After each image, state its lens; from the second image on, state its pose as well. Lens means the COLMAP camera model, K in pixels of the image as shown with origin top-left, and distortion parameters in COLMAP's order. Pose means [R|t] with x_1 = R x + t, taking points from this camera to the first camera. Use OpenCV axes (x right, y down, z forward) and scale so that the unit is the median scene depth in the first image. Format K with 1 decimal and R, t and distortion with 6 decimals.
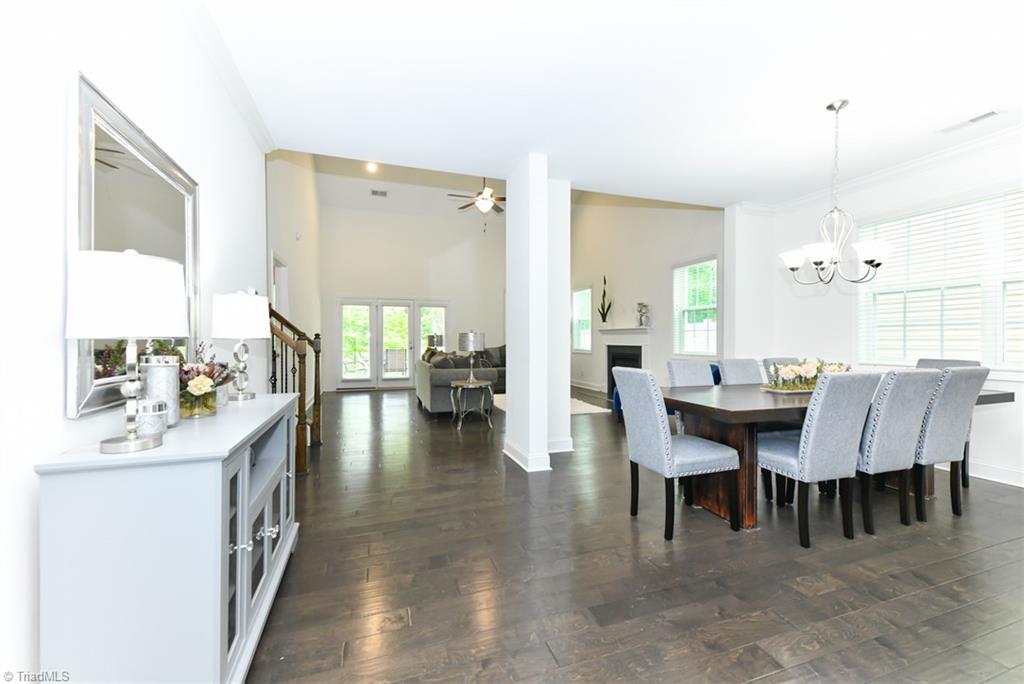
lens RADIAL K [[408.7, 0, 517.5], [0, 408.7, 342.8], [0, 0, 1]] dist [0.015077, -0.001957]
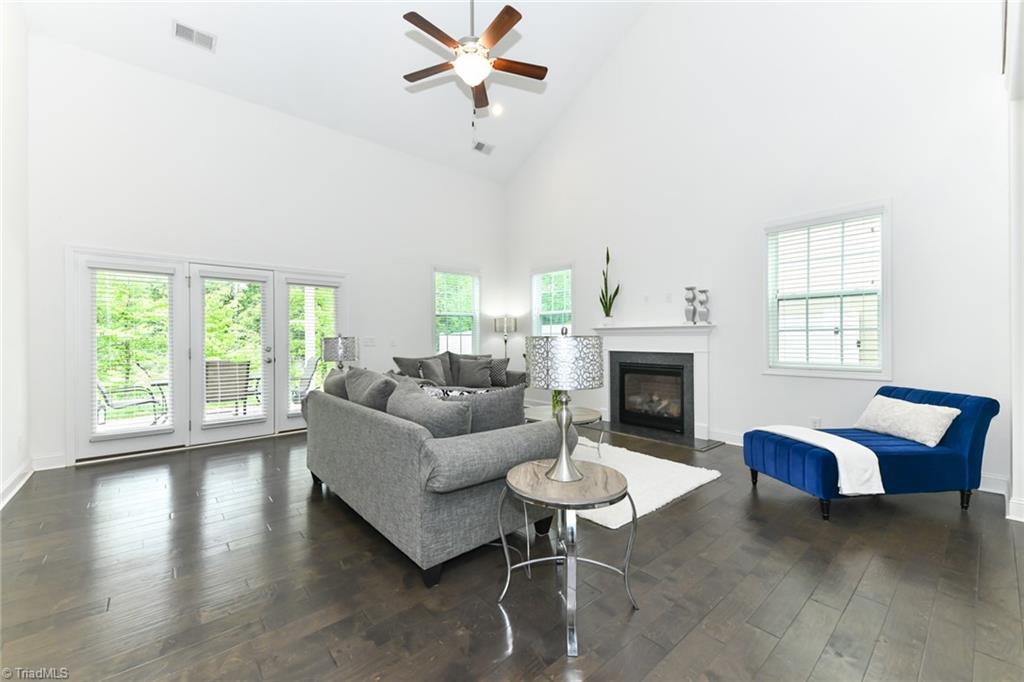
lens RADIAL K [[408.7, 0, 514.5], [0, 408.7, 339.1], [0, 0, 1]] dist [0.015077, -0.001957]
pose [[0.931047, -0.003088, 0.364885, -0.173196], [0.007564, 0.999913, -0.010840, -0.008589], [-0.364820, 0.012853, 0.930989, 0.432566]]
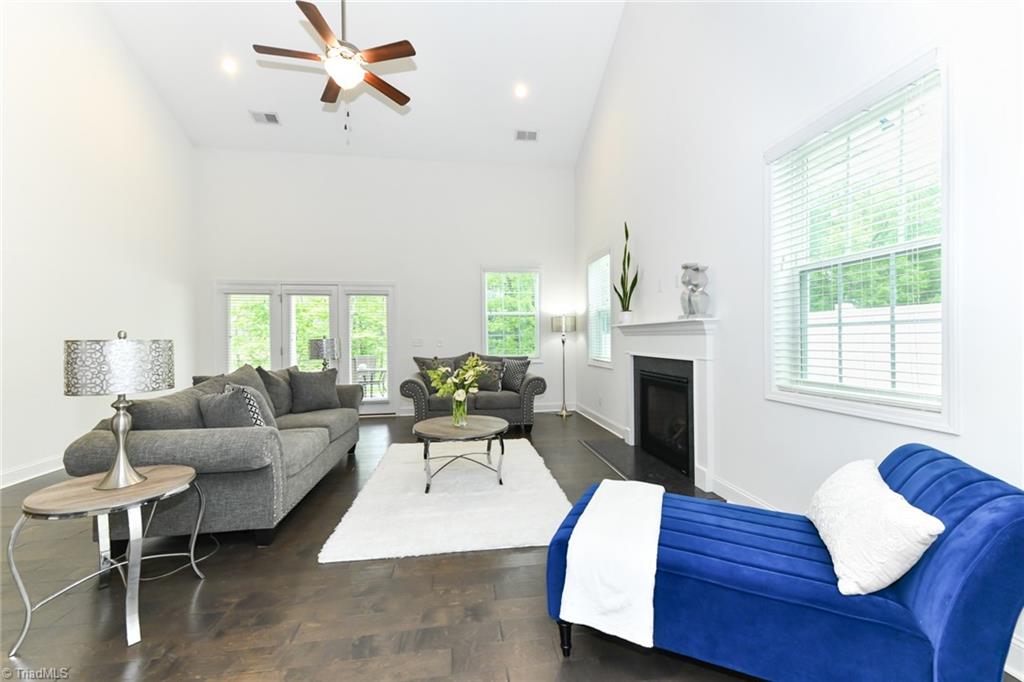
lens RADIAL K [[408.7, 0, 513.5], [0, 408.7, 341.4], [0, 0, 1]] dist [0.015077, -0.001957]
pose [[0.978888, -0.005242, -0.204330, 0.177449], [0.003927, 0.999969, -0.006841, -0.009406], [0.204359, 0.005895, 0.978878, 0.457715]]
